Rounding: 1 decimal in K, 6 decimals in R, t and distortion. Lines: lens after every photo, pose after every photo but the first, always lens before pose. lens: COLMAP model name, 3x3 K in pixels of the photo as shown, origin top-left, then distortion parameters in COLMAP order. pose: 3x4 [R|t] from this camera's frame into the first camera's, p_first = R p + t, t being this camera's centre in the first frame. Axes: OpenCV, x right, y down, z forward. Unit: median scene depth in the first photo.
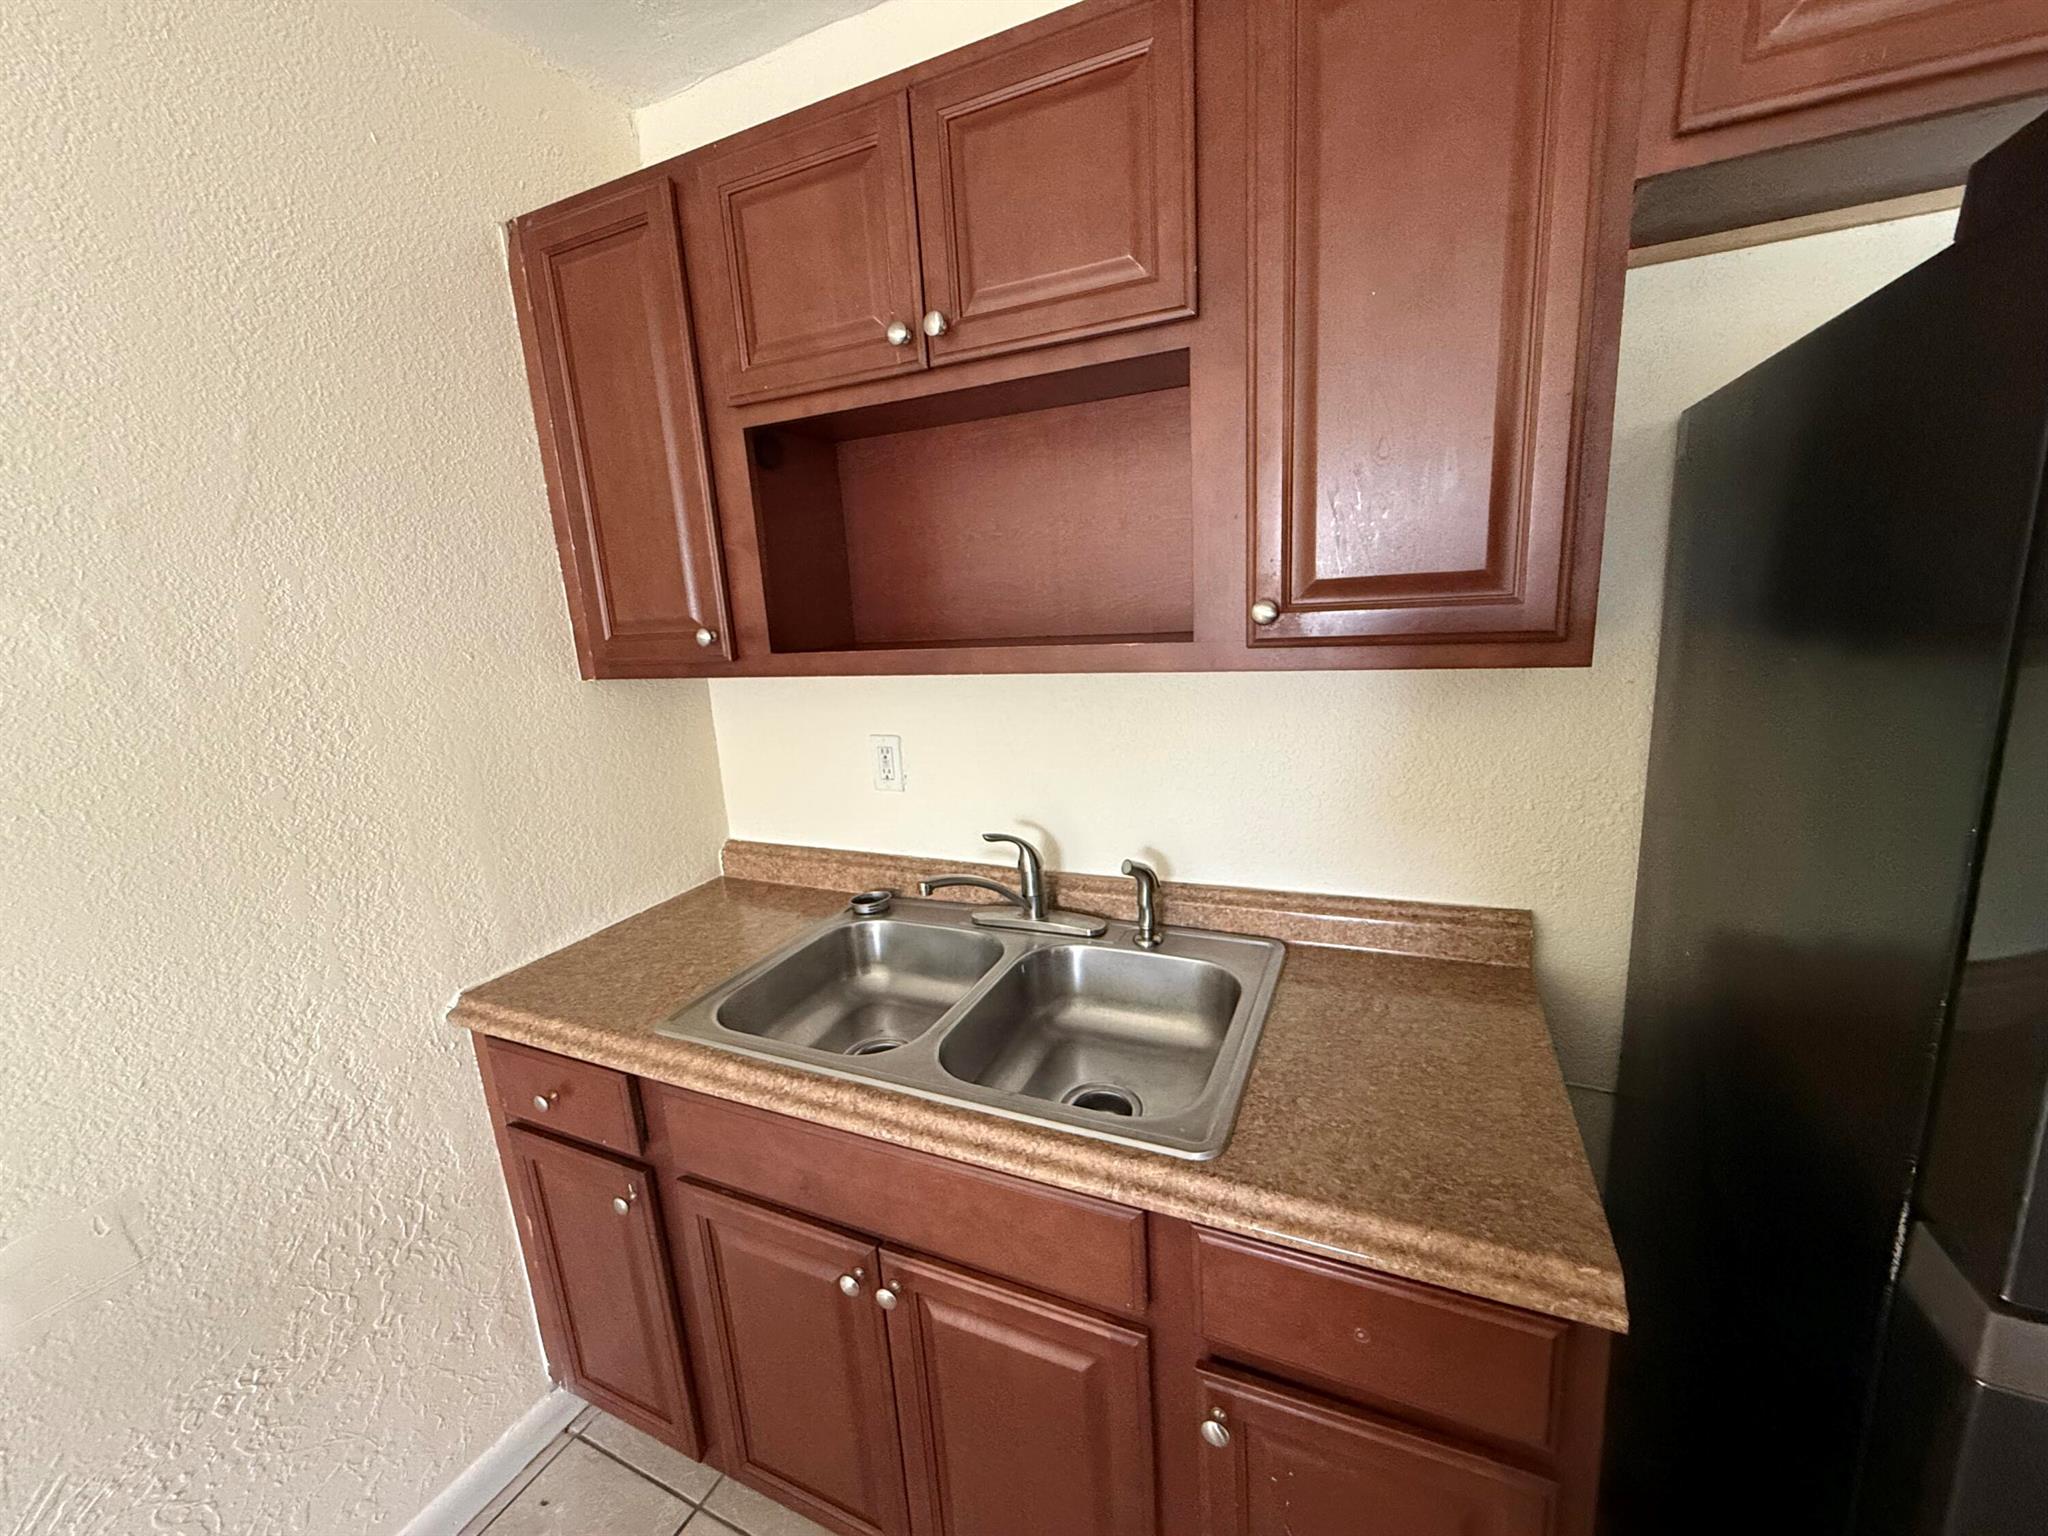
lens RADIAL K [[813.3, 0, 1023.3], [0, 813.3, 769.0], [0, 0, 1]] dist [-0.000489, -0.000273]
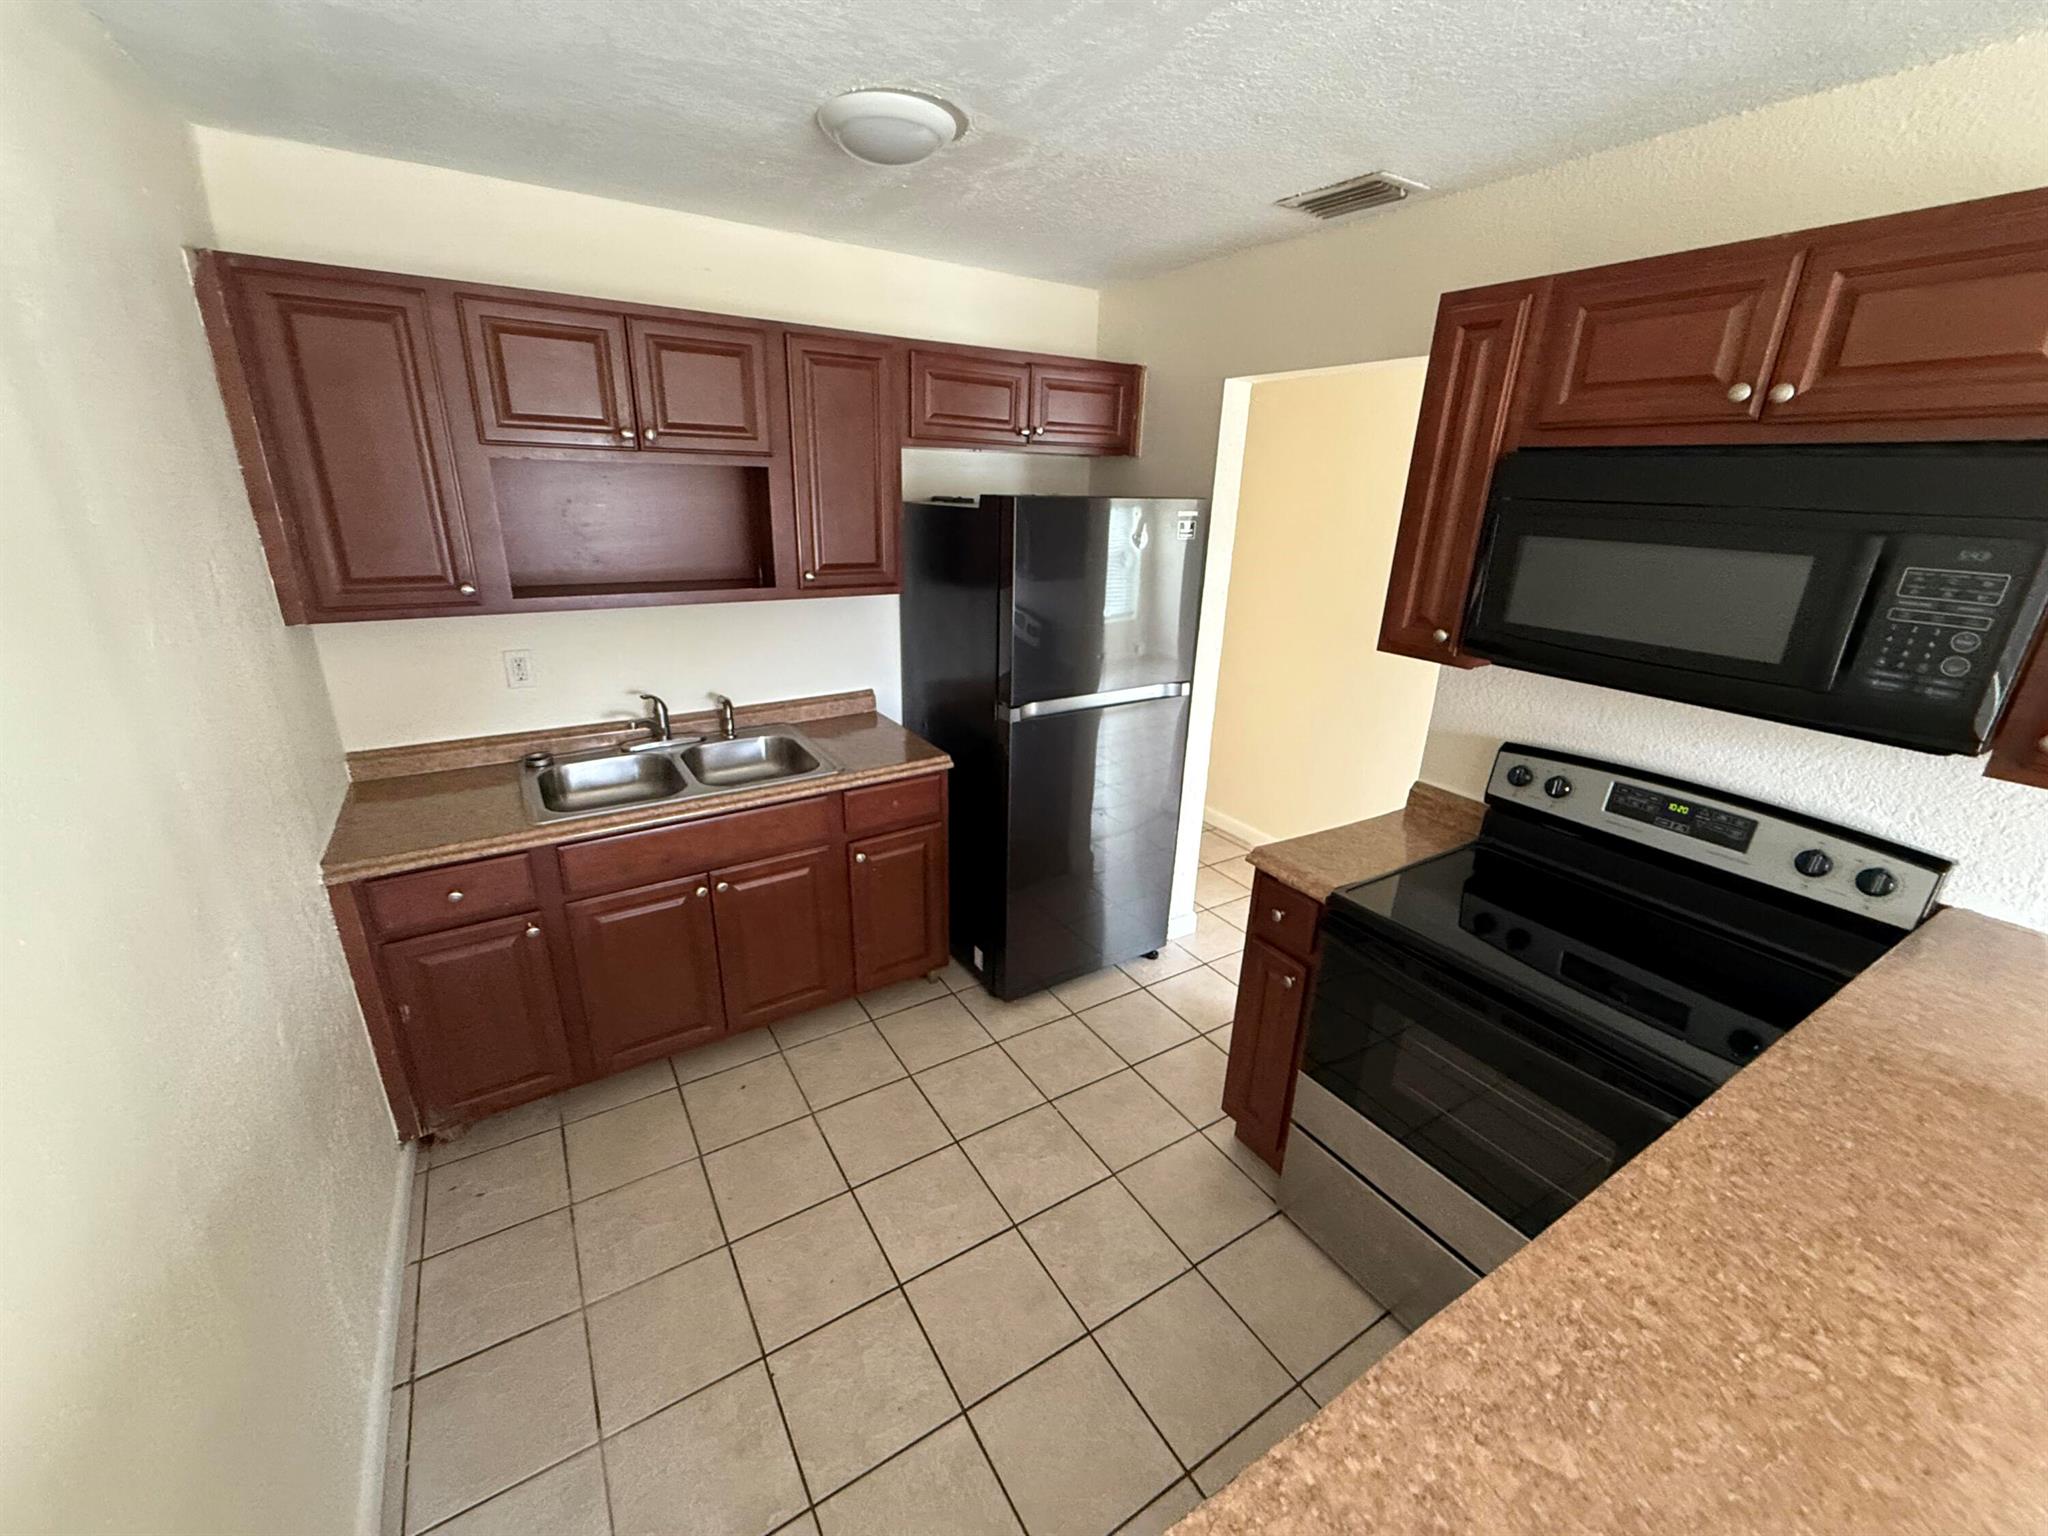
lens RADIAL K [[813.3, 0, 1016.3], [0, 813.3, 767.7], [0, 0, 1]] dist [-0.000489, -0.000273]
pose [[0.542871, -0.212217, 0.812561, -1.163538], [0.119191, 0.977221, 0.175589, 0.020582], [-0.831315, 0.001528, 0.555800, -0.732892]]
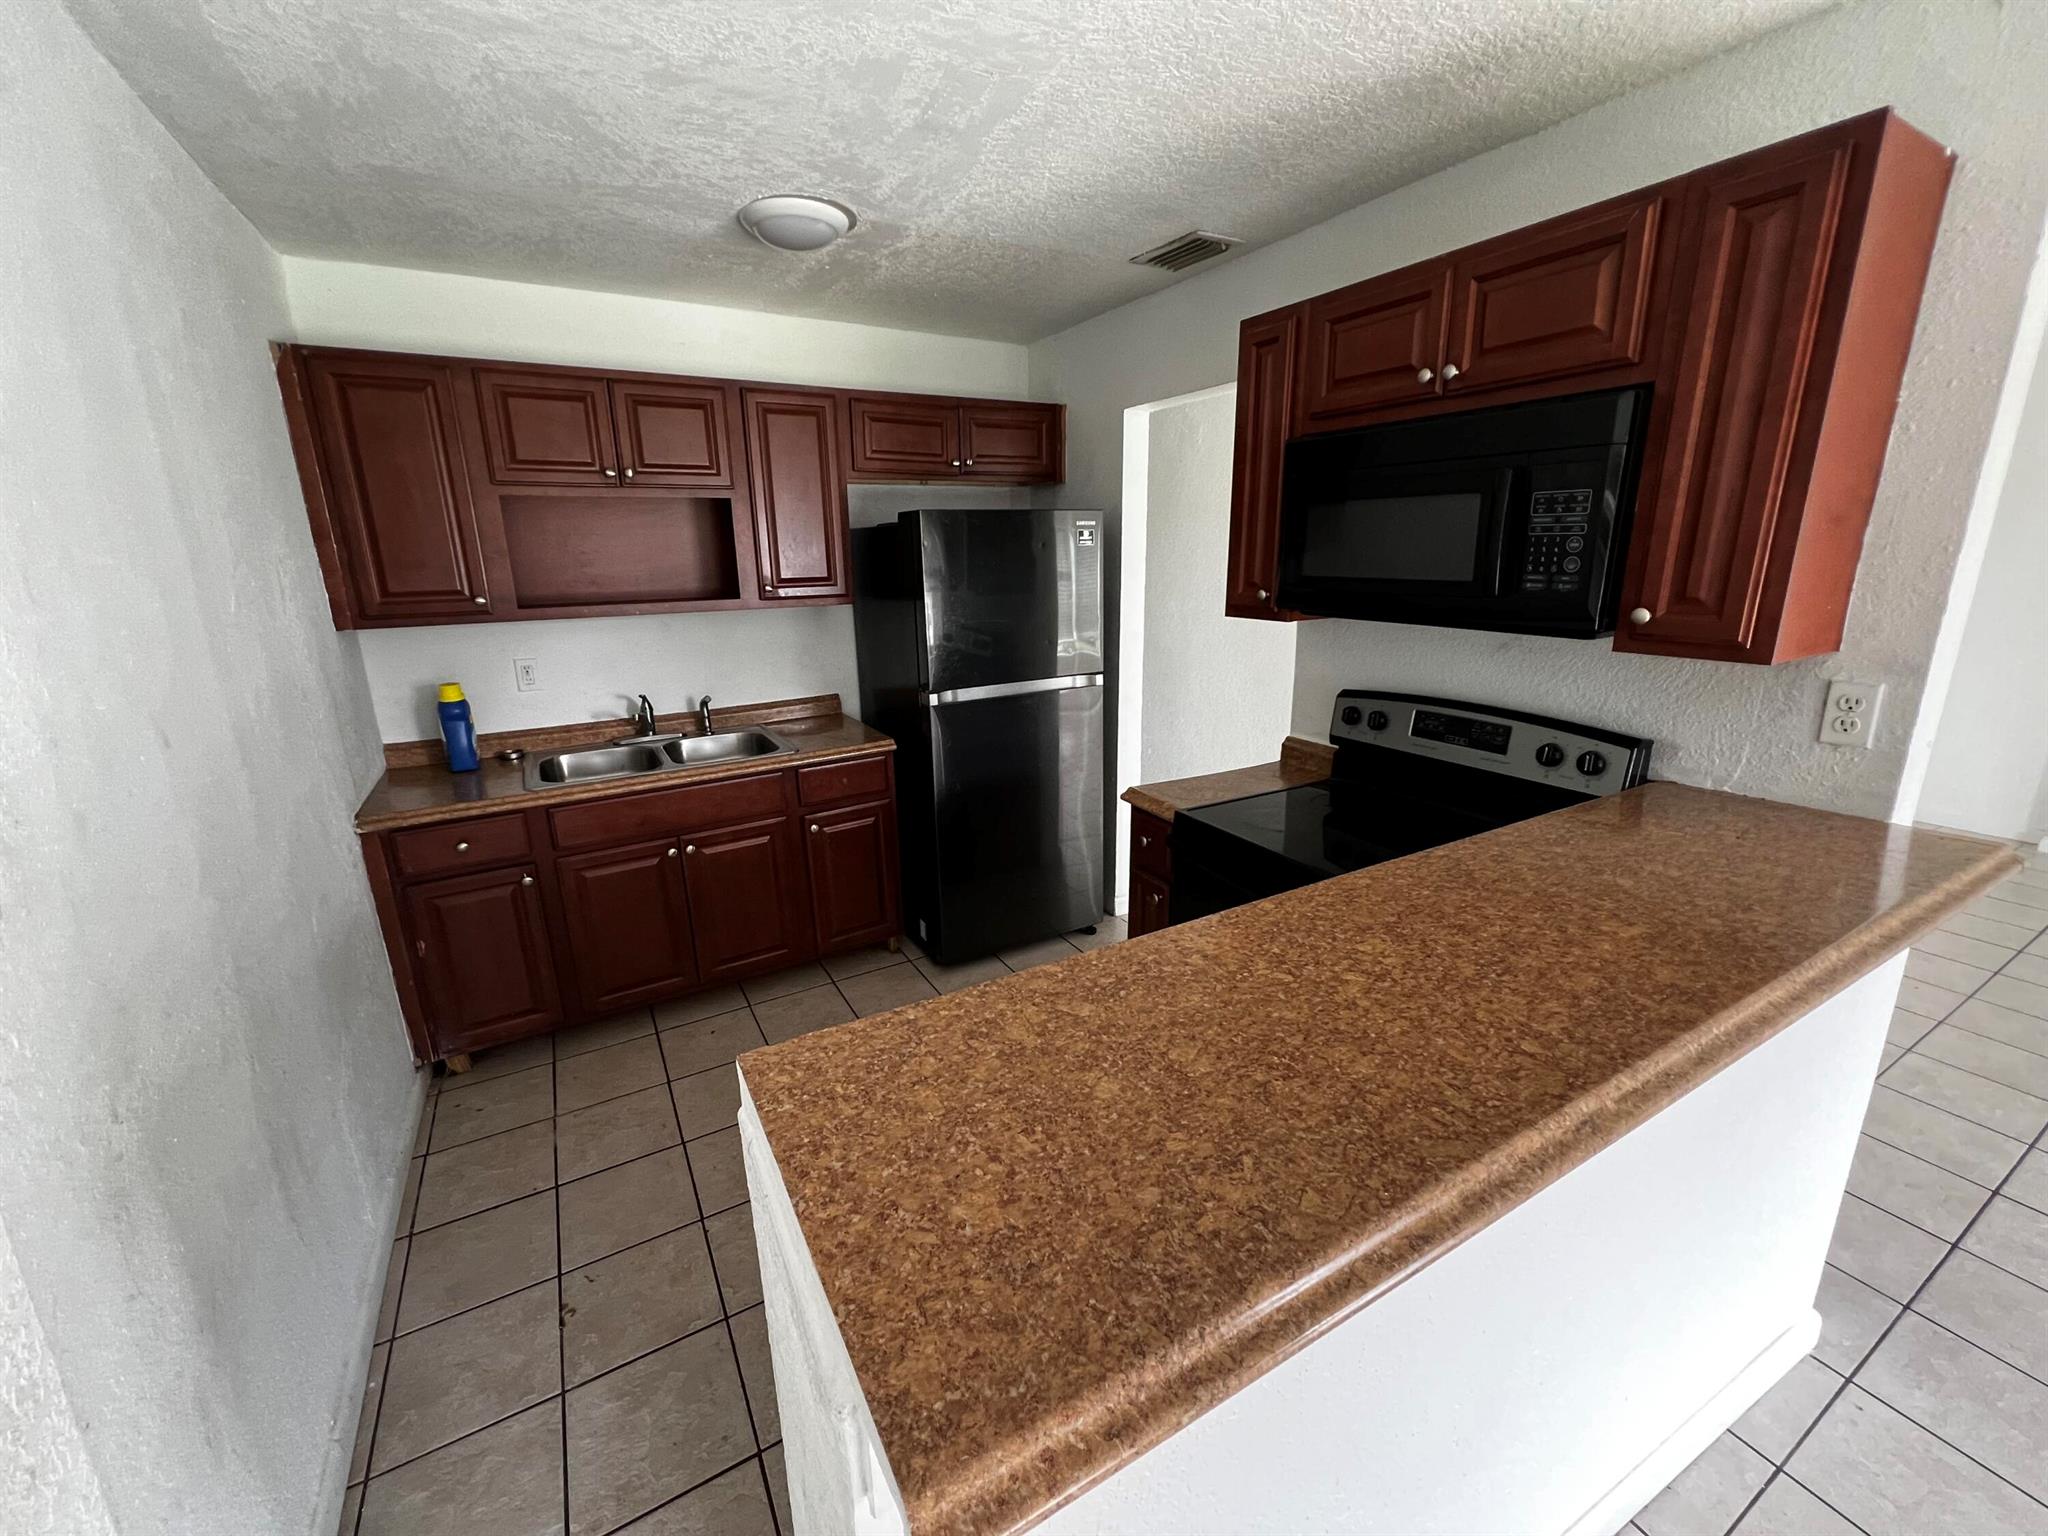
lens RADIAL K [[817.8, 0, 1018.6], [0, 817.8, 765.4], [0, 0, 1]] dist [-0.001208, 0.000311]
pose [[0.576537, -0.166897, 0.799844, -1.270640], [0.156355, 0.983361, 0.092487, 0.238624], [-0.801971, 0.071737, 0.593039, -1.127555]]
